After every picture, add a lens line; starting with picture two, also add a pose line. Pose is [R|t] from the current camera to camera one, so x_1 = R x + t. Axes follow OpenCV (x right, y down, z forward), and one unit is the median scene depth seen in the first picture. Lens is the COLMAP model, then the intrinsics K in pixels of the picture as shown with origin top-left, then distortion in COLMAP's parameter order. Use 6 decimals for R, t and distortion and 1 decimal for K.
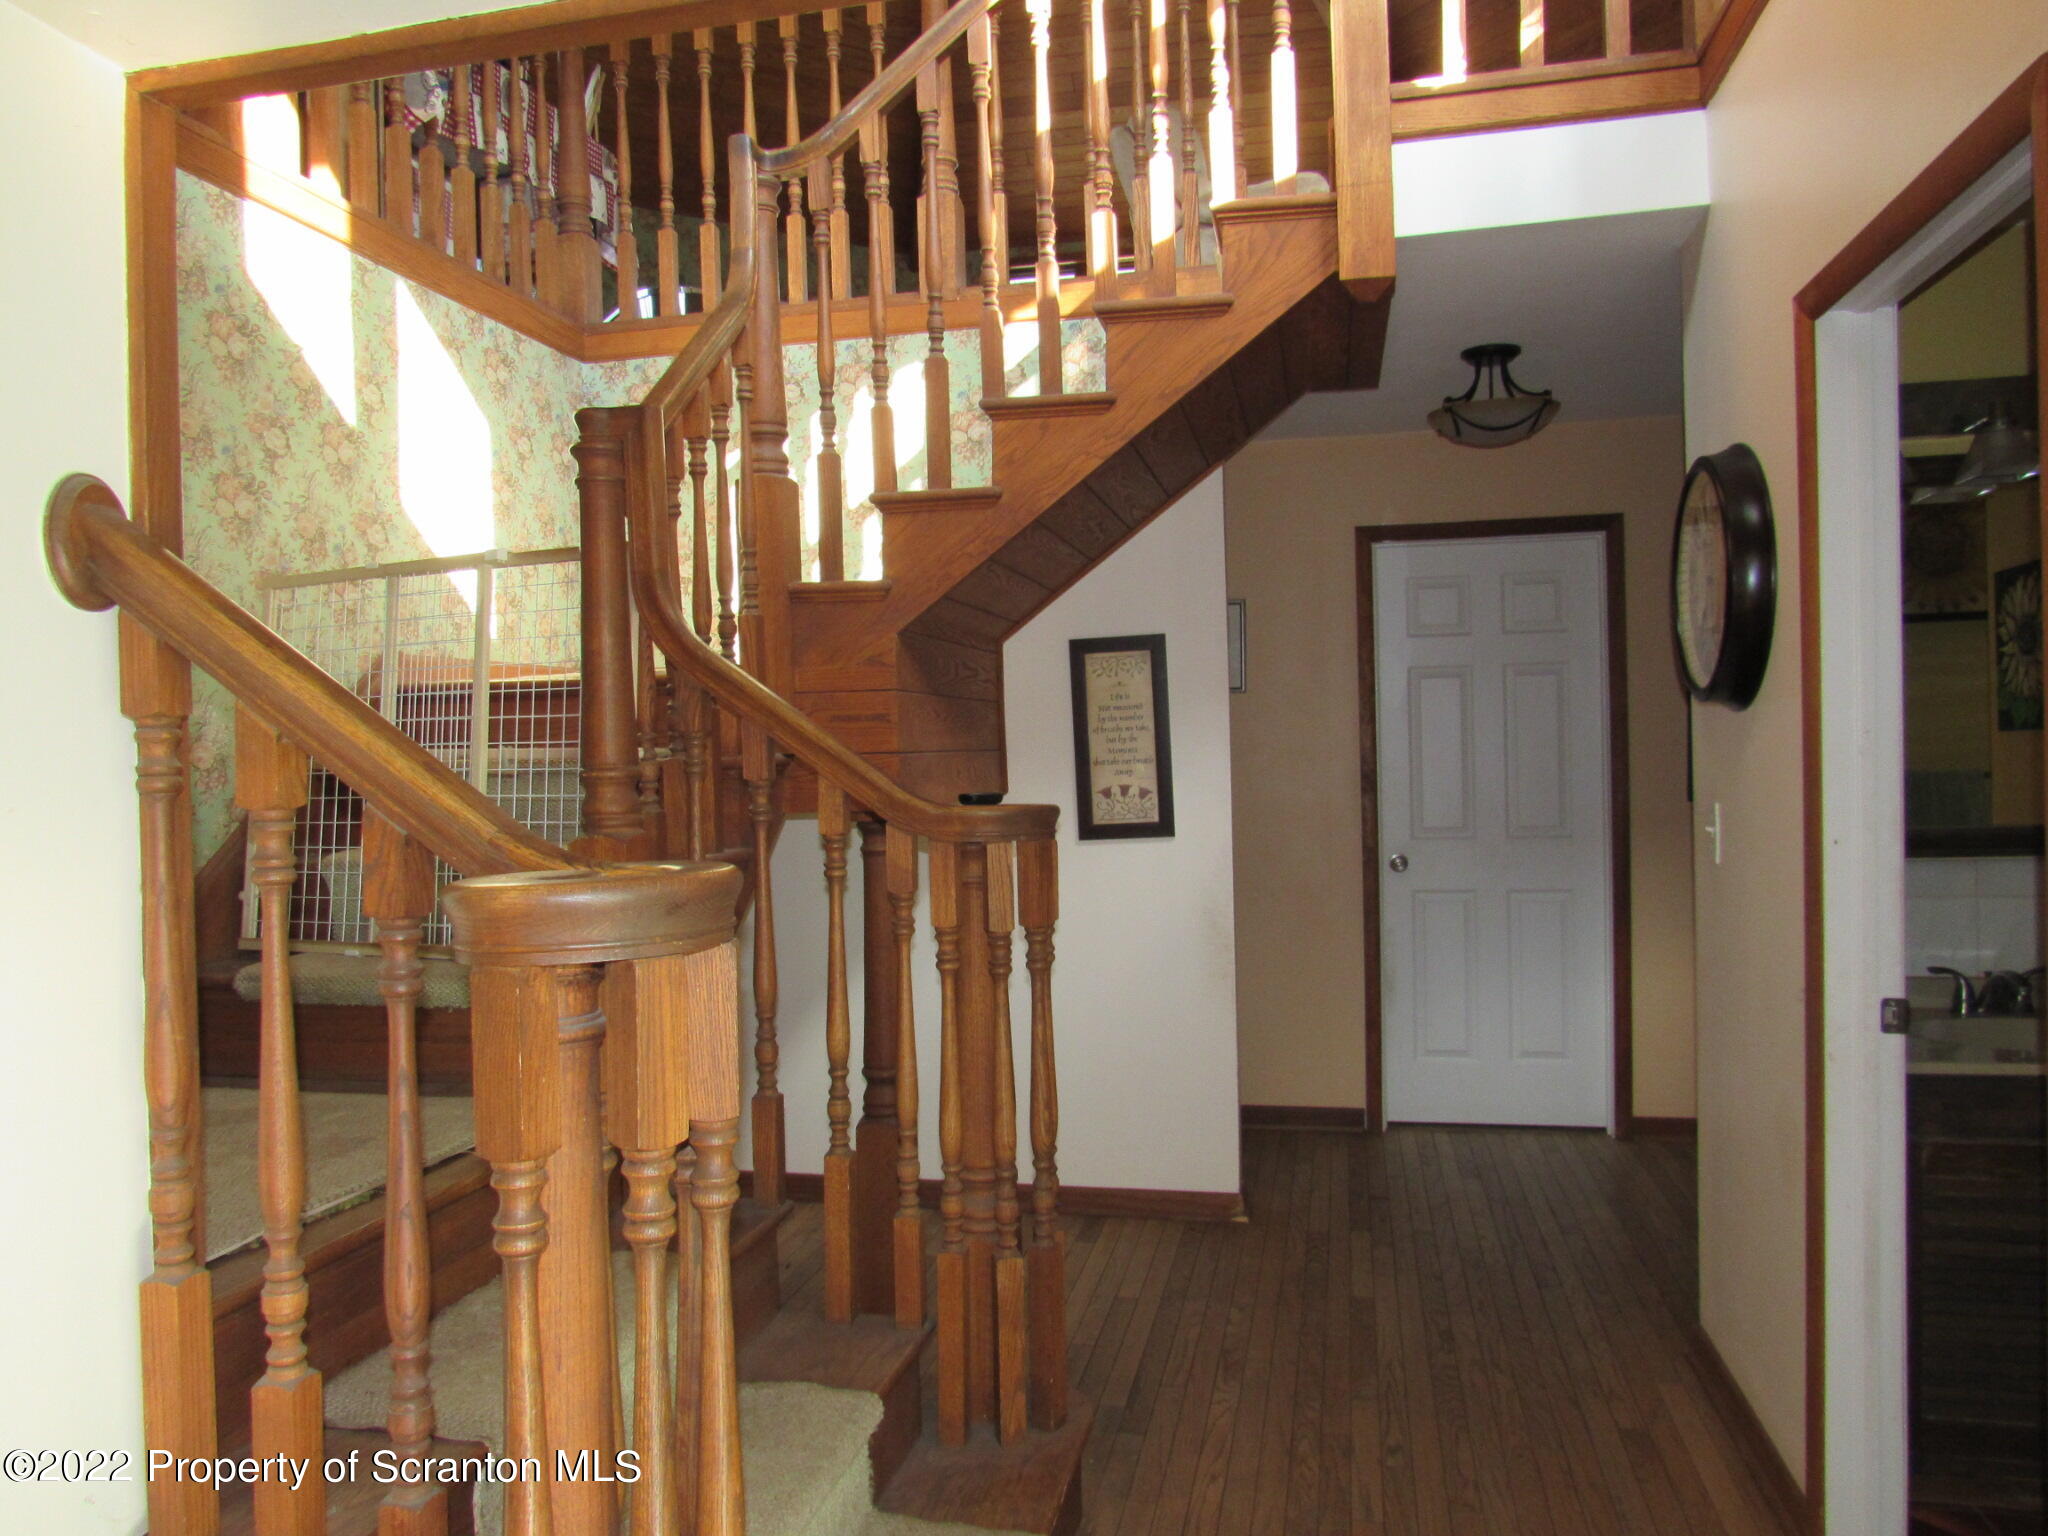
lens RADIAL K [[1464.5, 0, 1028.1], [0, 1464.5, 760.7], [0, 0, 1]] dist [-0.040525, 0.024569]
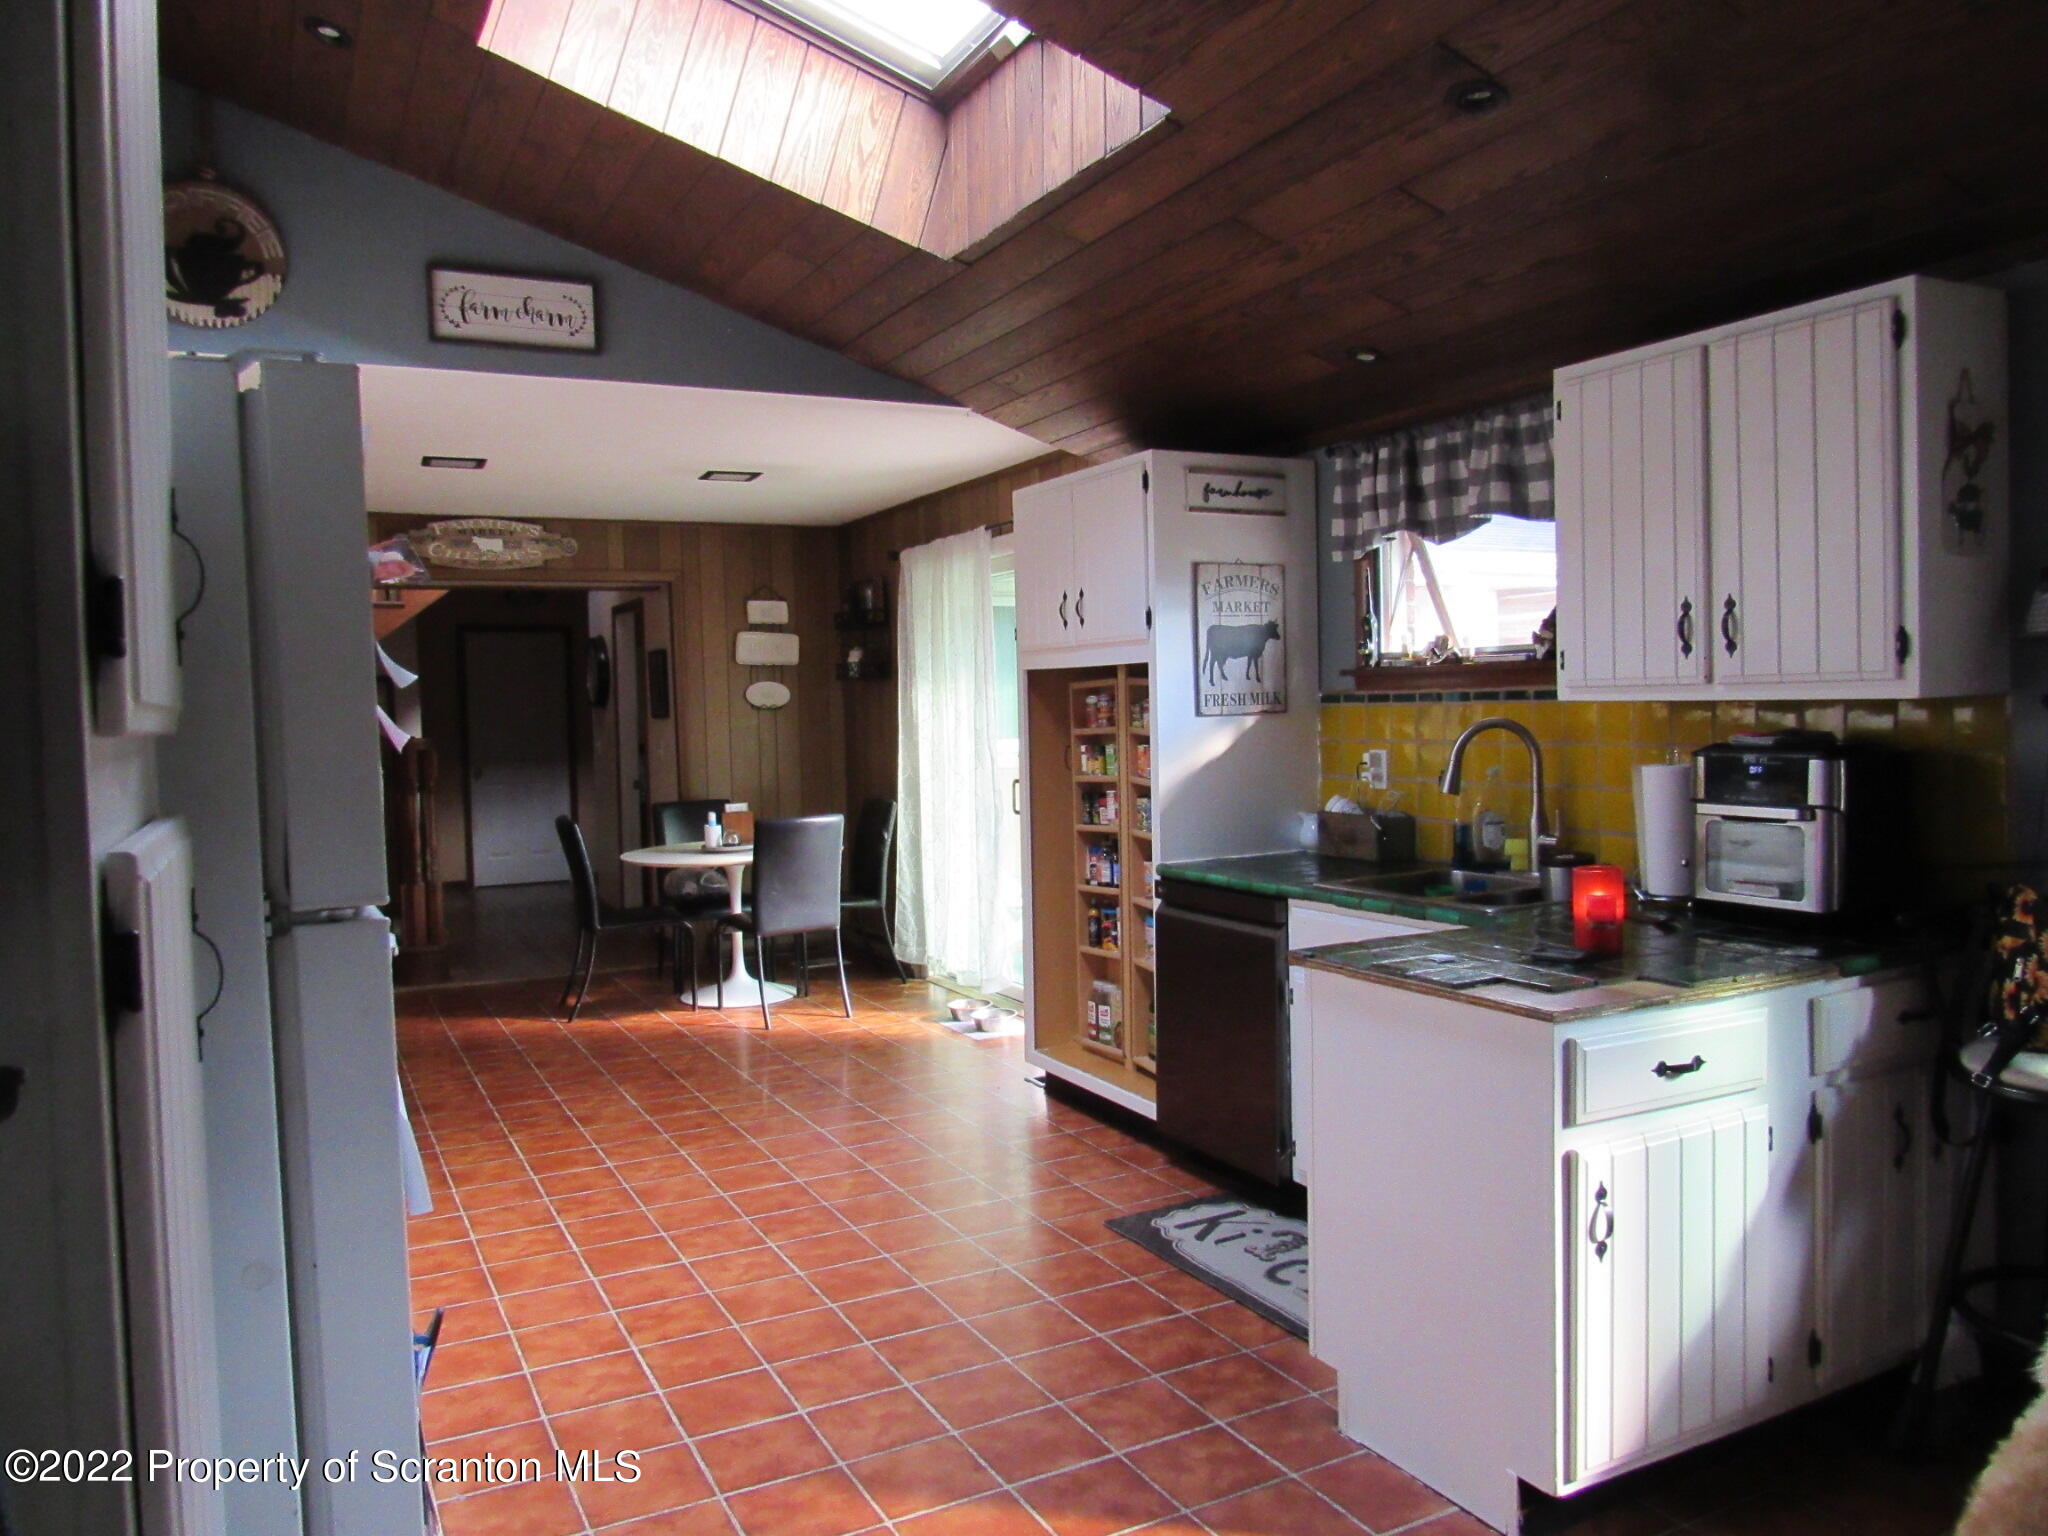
lens RADIAL K [[1464.5, 0, 1026.7], [0, 1464.5, 761.0], [0, 0, 1]] dist [-0.040525, 0.024569]
pose [[0.771458, -0.029056, 0.635617, -0.552834], [0.020285, 0.999572, 0.021074, 0.023959], [-0.635957, -0.003365, 0.771717, -1.356454]]
